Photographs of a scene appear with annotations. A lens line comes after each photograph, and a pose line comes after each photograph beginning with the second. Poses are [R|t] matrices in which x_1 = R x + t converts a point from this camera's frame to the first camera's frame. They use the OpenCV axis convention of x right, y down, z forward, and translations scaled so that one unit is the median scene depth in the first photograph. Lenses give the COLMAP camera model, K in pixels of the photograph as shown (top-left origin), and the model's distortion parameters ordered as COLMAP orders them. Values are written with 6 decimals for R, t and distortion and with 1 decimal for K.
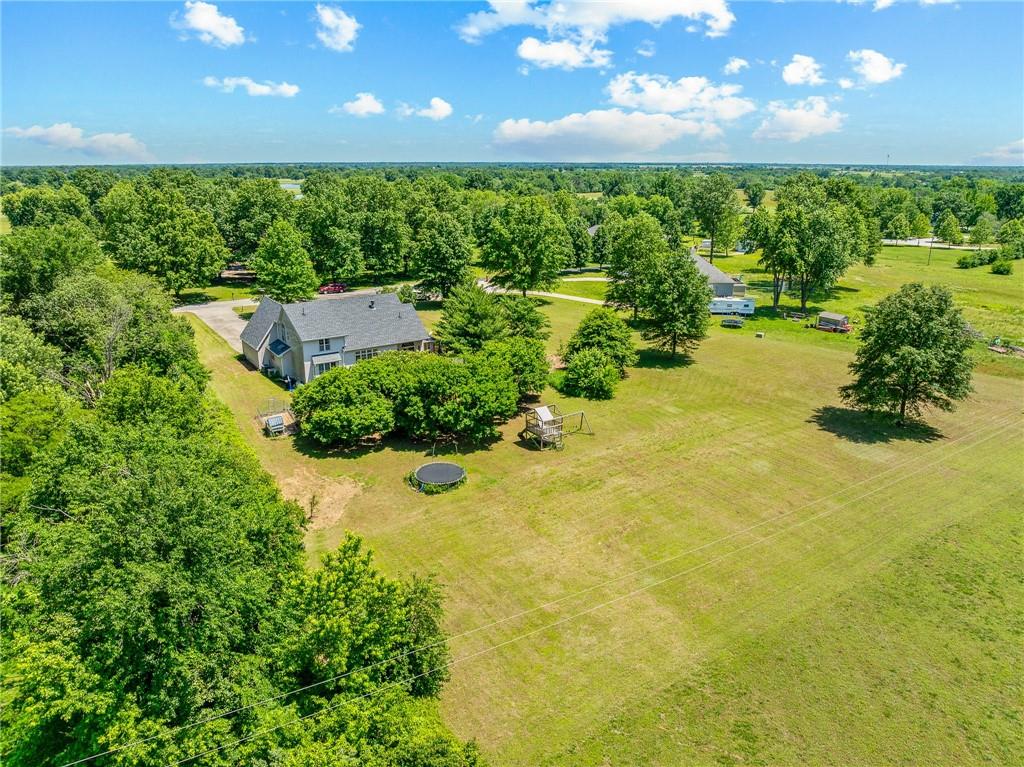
lens RADIAL K [[718.0, 0, 518.1], [0, 718.0, 382.3], [0, 0, 1]] dist [-0.005704, -0.113091]
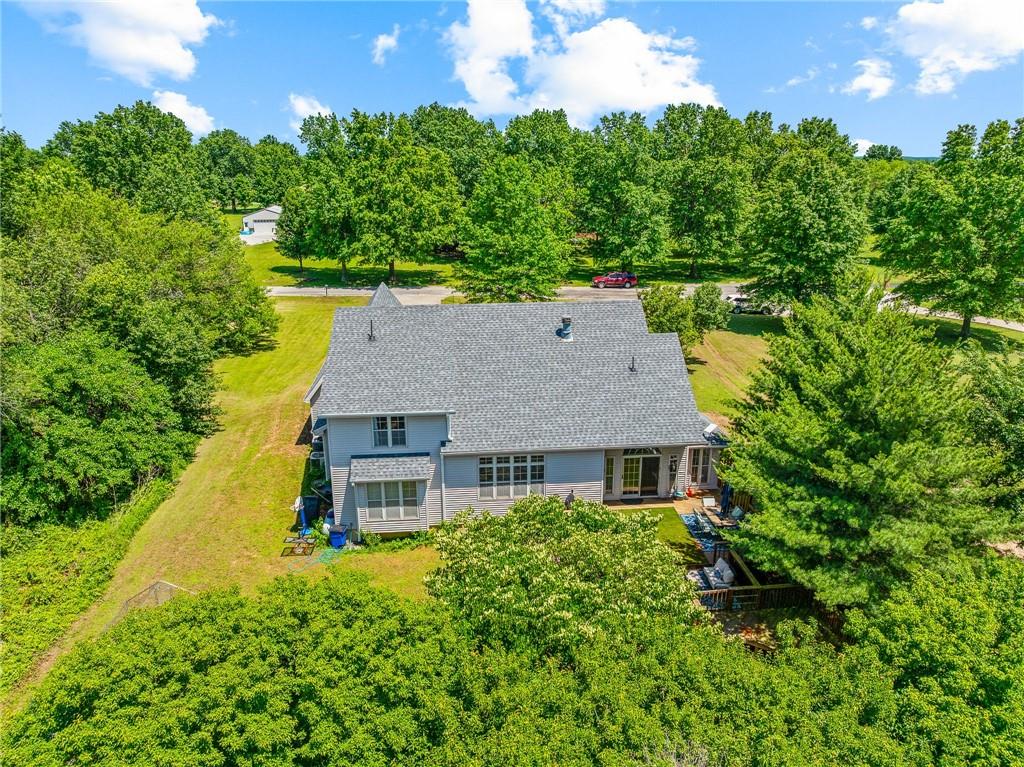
lens RADIAL K [[718.9, 0, 518.4], [0, 718.9, 379.8], [0, 0, 1]] dist [-0.039373, -0.001199]
pose [[0.875598, 0.139797, -0.462370, -0.032929], [-0.137270, 0.989754, 0.039300, -0.064242], [0.463126, 0.029059, 0.885816, 0.454365]]
